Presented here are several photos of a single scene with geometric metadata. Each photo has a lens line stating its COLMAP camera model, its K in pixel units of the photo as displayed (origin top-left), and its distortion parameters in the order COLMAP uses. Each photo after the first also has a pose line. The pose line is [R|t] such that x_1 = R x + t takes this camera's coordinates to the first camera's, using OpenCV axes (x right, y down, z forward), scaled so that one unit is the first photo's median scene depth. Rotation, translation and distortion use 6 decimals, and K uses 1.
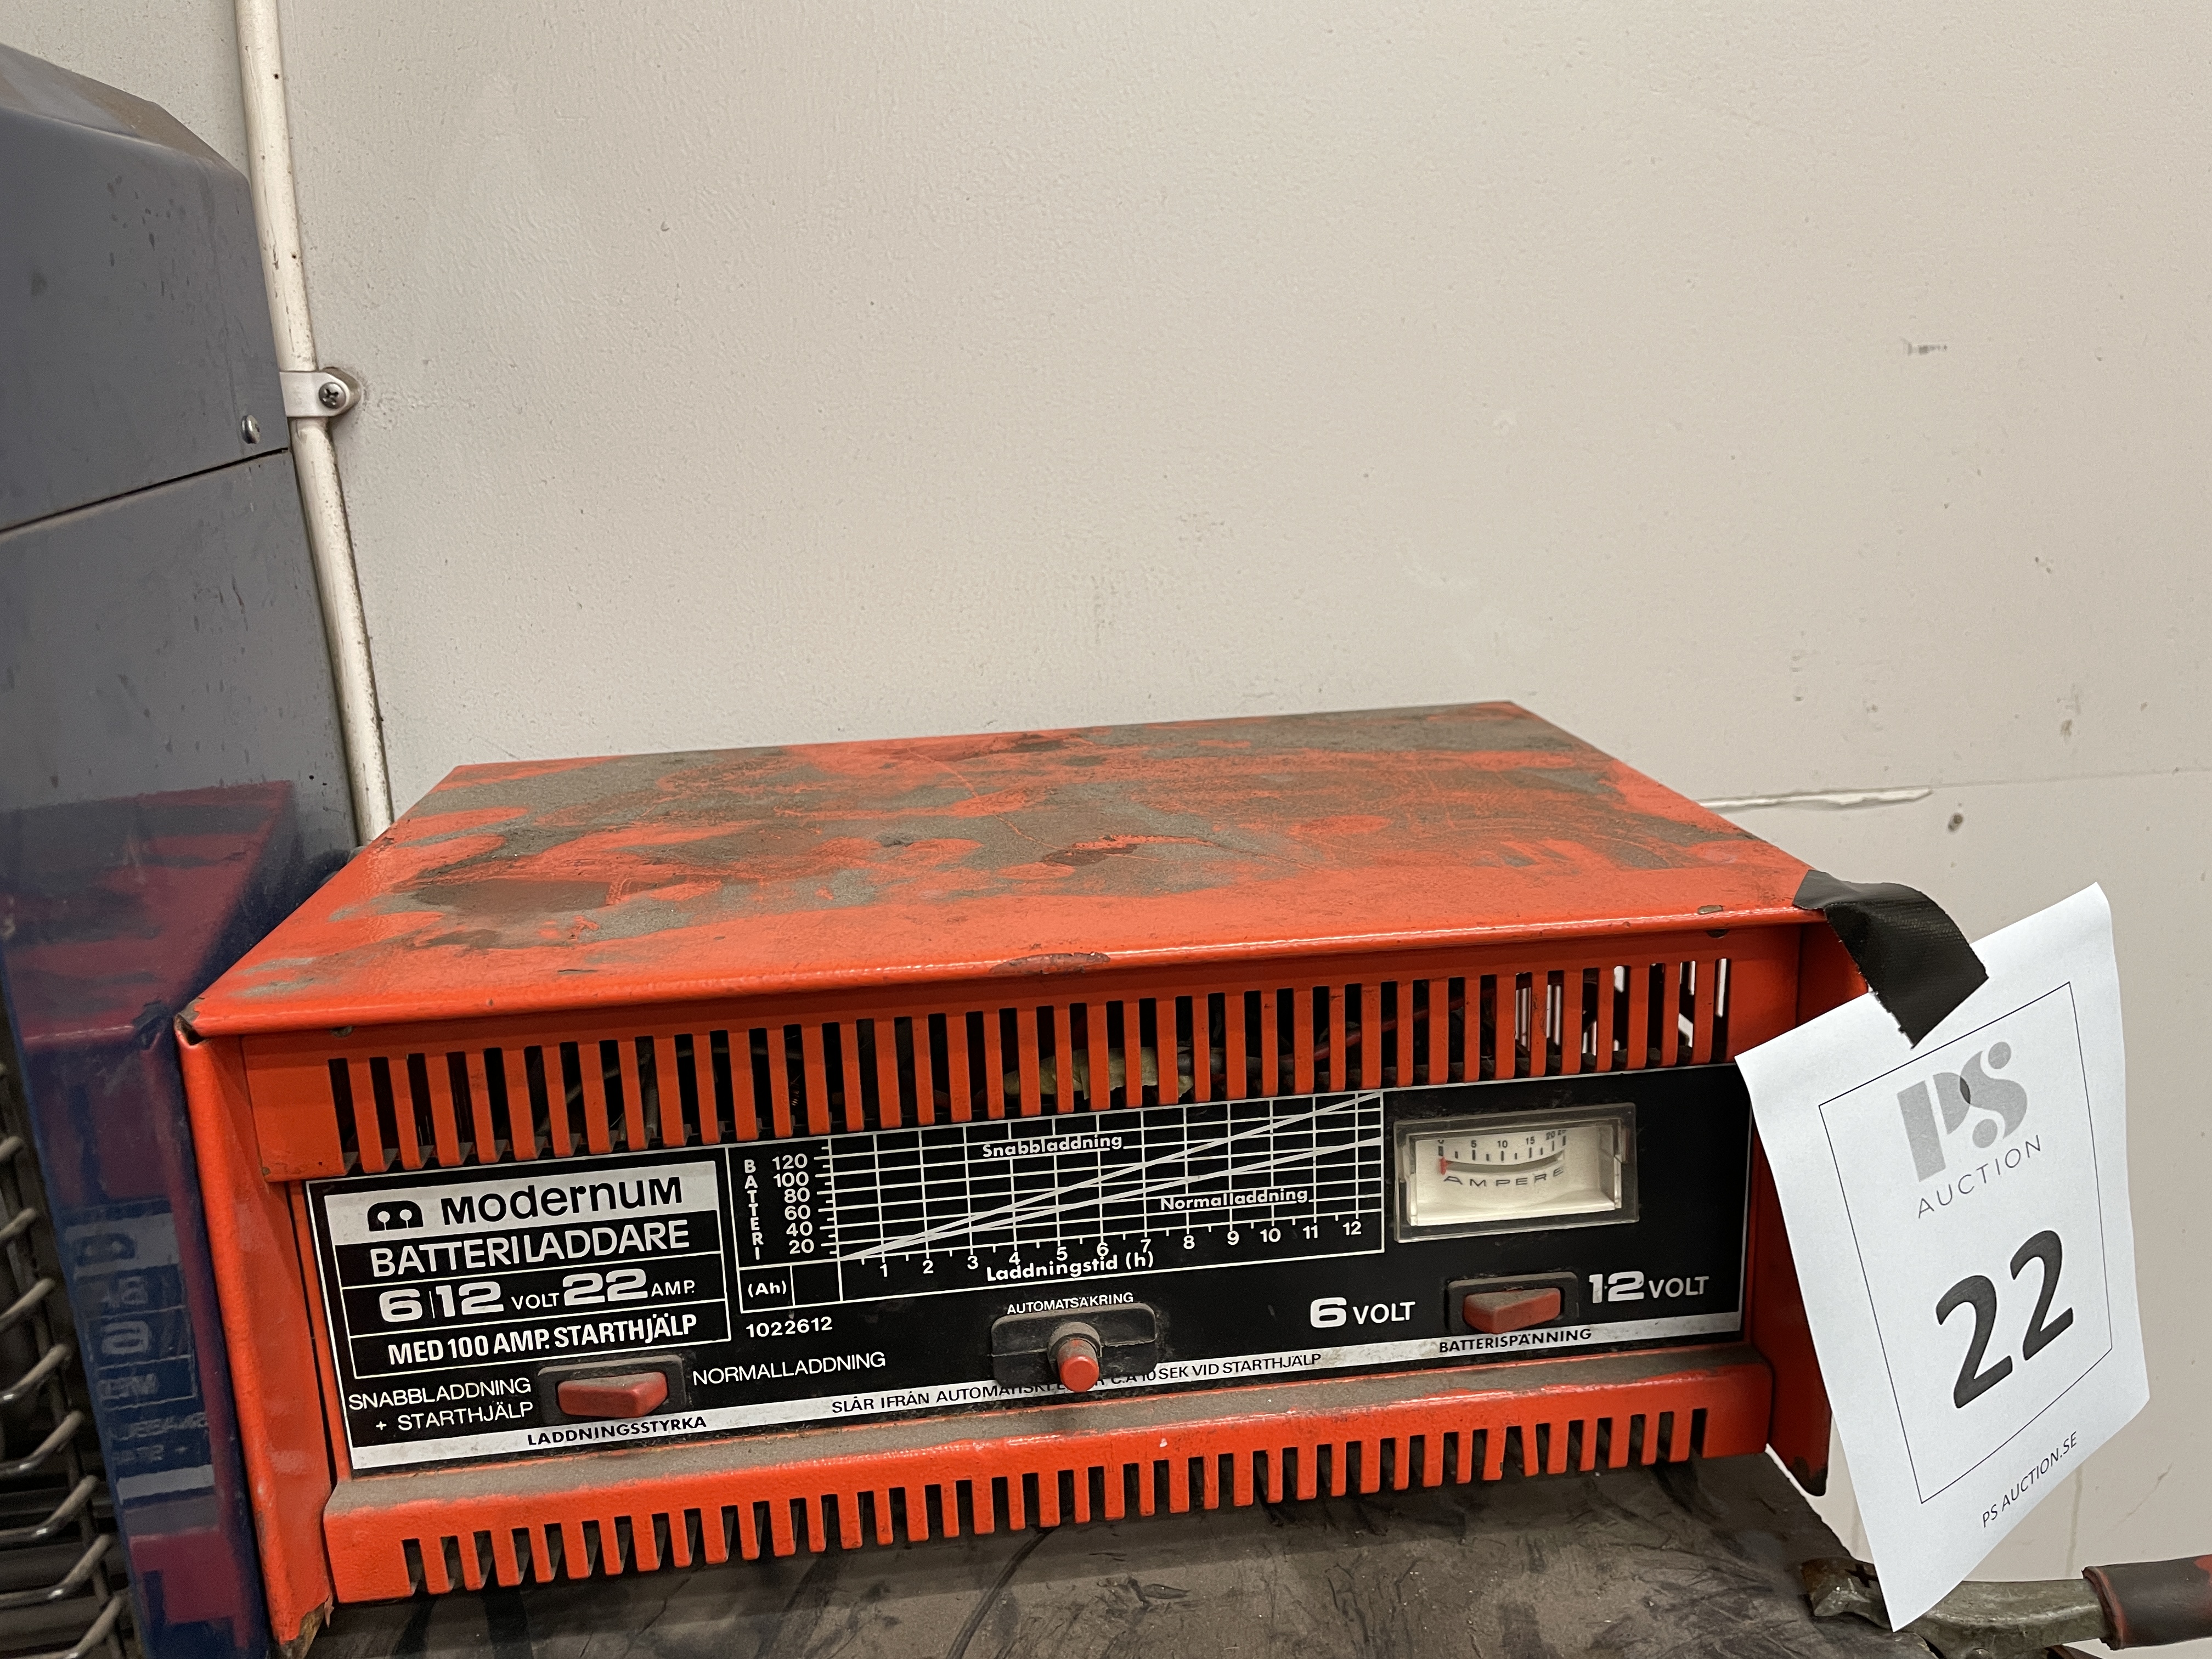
lens RADIAL K [[1671.6, 0, 1115.2], [0, 1671.6, 813.8], [0, 0, 1]] dist [0.090587, -0.121712]
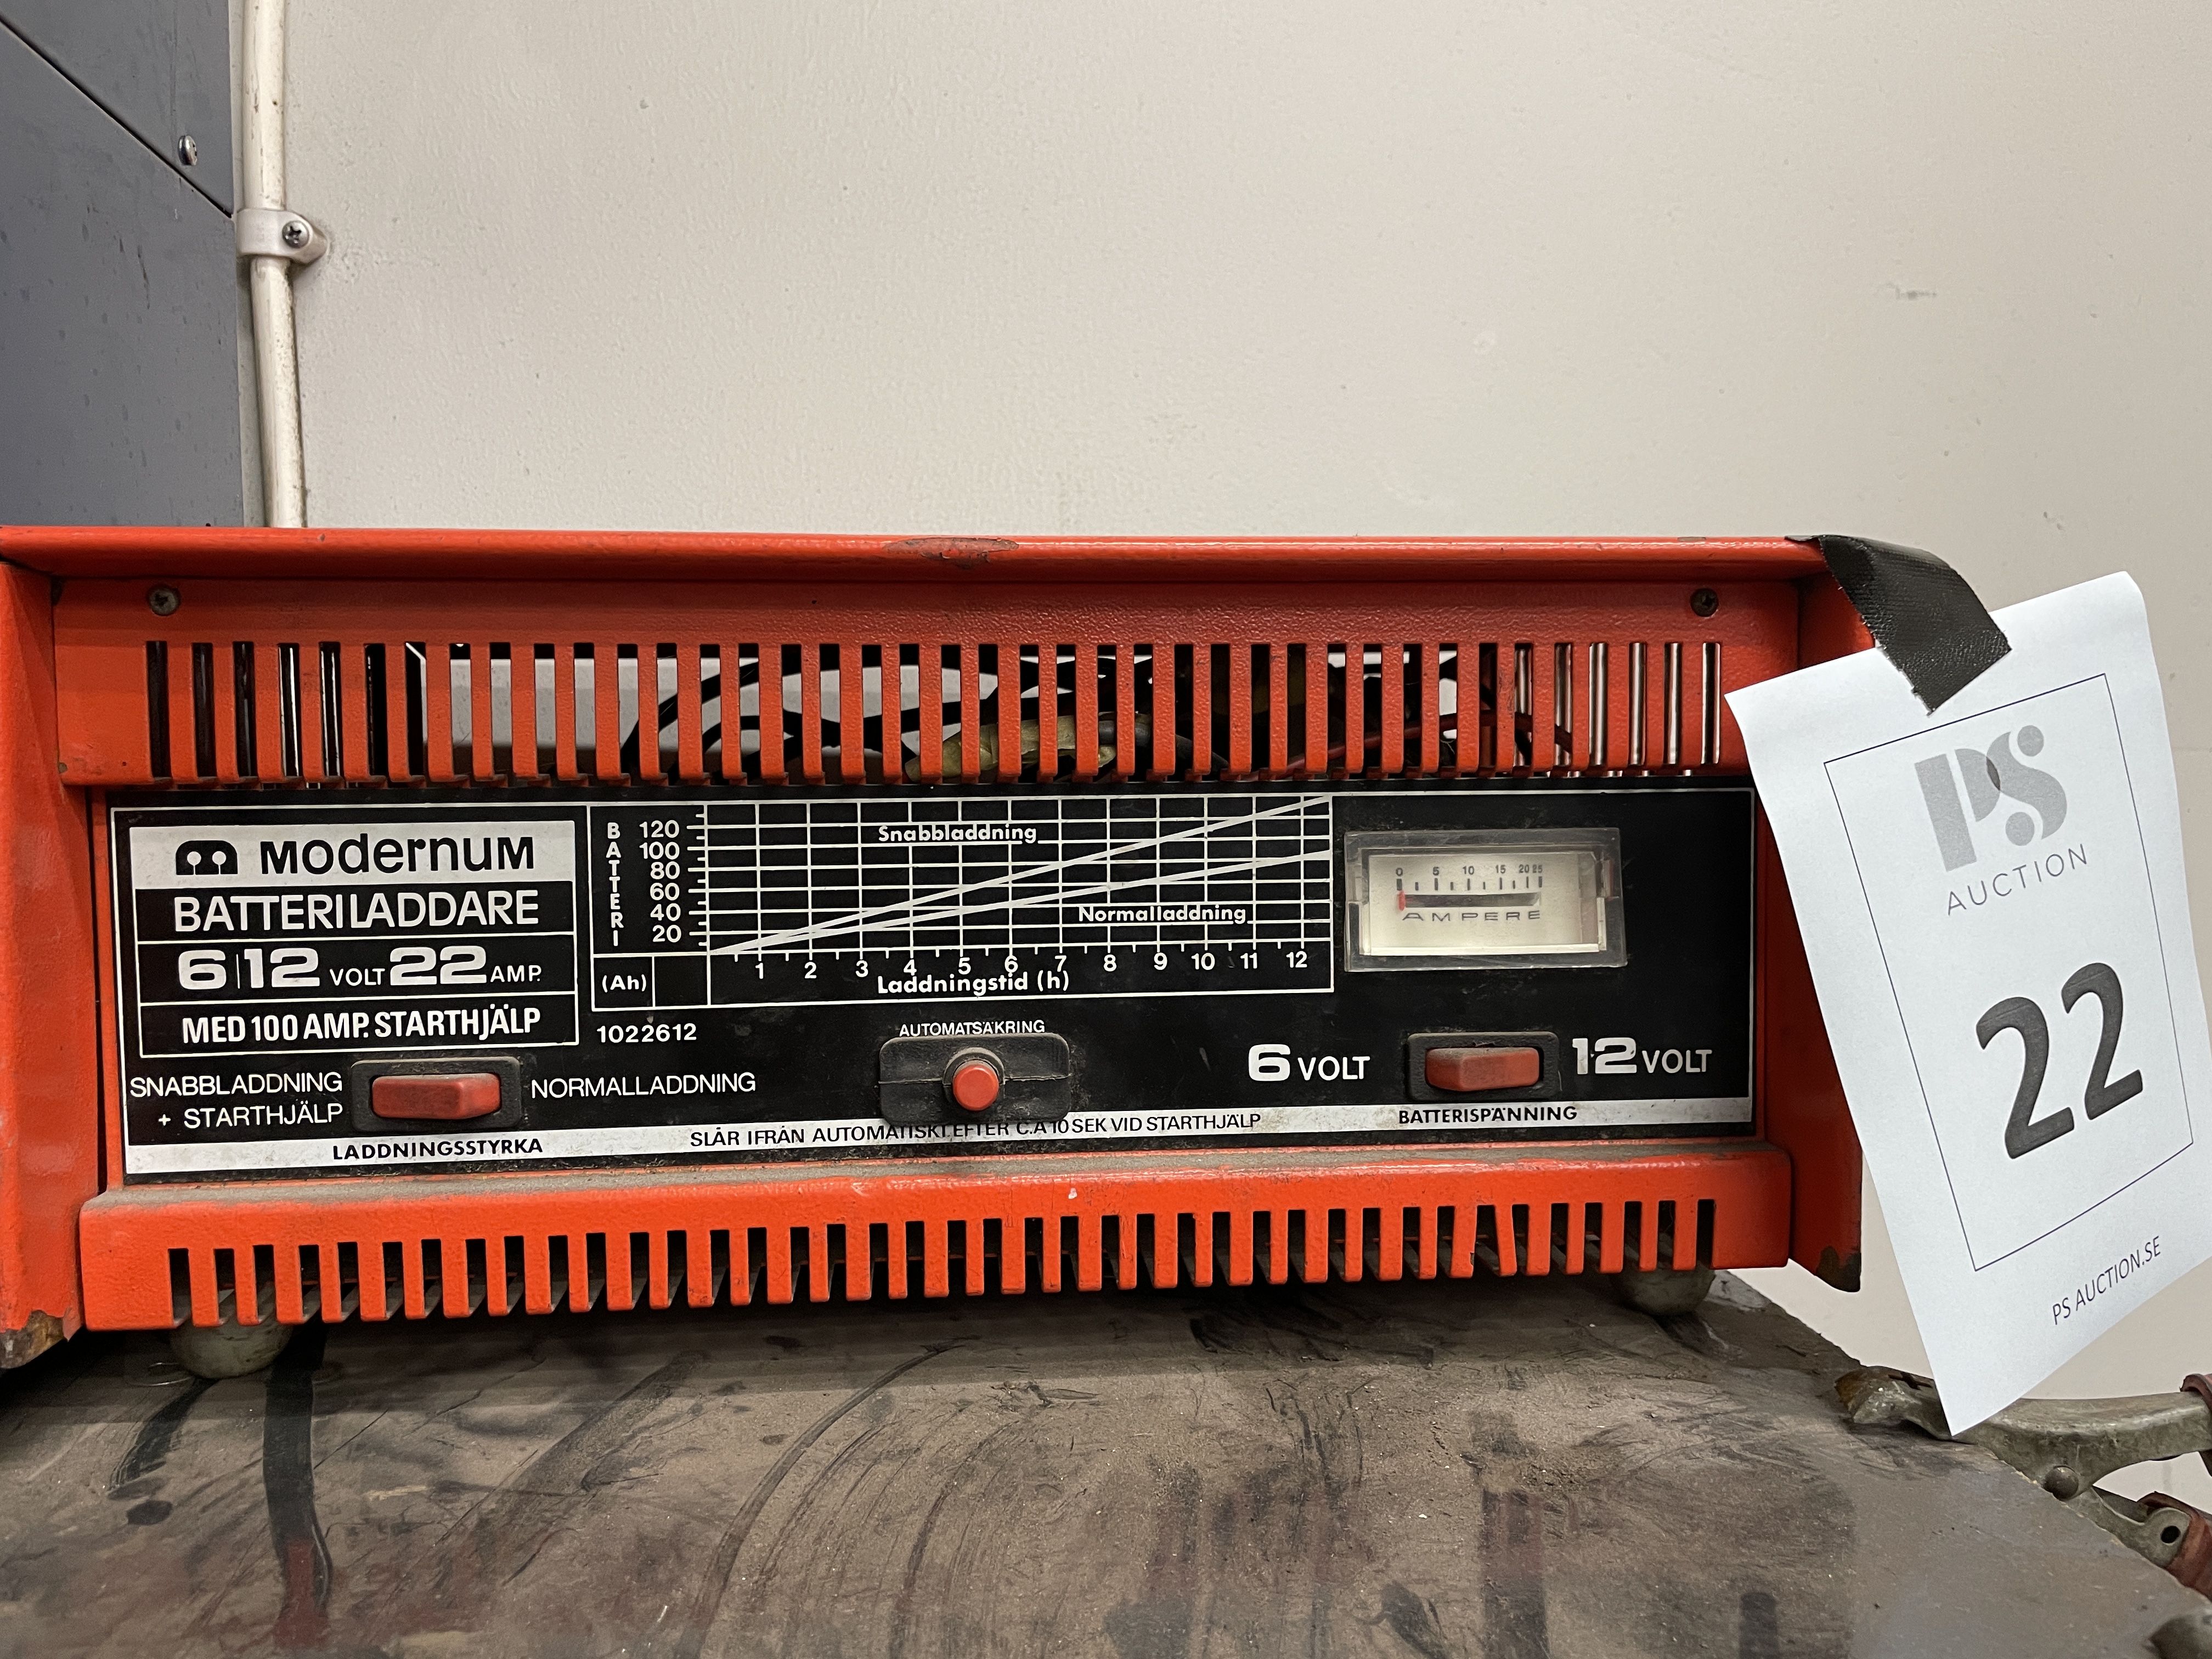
lens RADIAL K [[1671.6, 0, 1102.2], [0, 1671.6, 825.4], [0, 0, 1]] dist [0.090587, -0.121712]
pose [[0.999322, 0.027516, -0.024457, 0.059410], [-0.031746, 0.980482, -0.194028, 0.355354], [0.018640, 0.194673, 0.980691, 0.129189]]
